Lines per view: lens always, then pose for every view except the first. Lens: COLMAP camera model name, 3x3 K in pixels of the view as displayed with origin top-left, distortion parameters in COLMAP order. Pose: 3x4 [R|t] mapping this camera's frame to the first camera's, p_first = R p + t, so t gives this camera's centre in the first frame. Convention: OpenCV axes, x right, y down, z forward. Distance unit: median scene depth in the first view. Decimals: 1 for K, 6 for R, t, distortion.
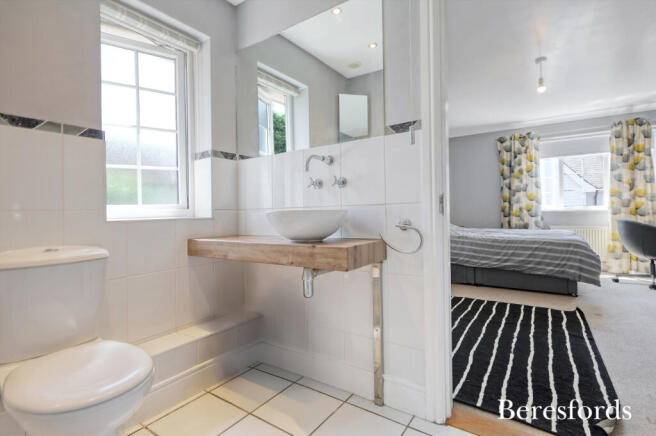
lens RADIAL K [[318.7, 0, 332.4], [0, 318.7, 215.3], [0, 0, 1]] dist [0.001497, 0.000096]
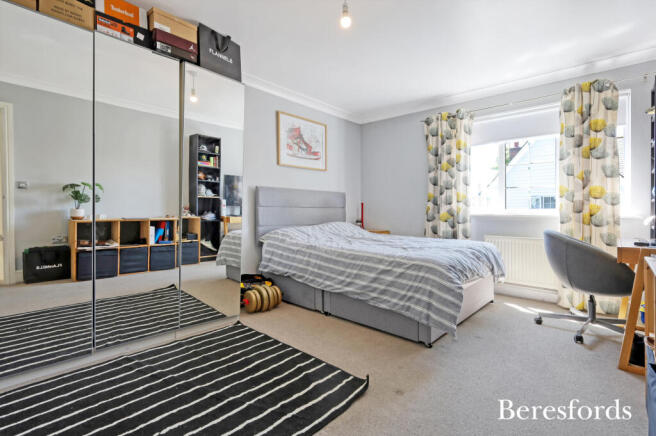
lens RADIAL K [[318.7, 0, 324.4], [0, 318.7, 215.6], [0, 0, 1]] dist [0.001497, 0.000096]
pose [[0.989719, 0.030019, -0.139843, 0.489770], [-0.029363, 0.999546, 0.006751, -0.009085], [0.139982, -0.002576, 0.990151, 0.253680]]
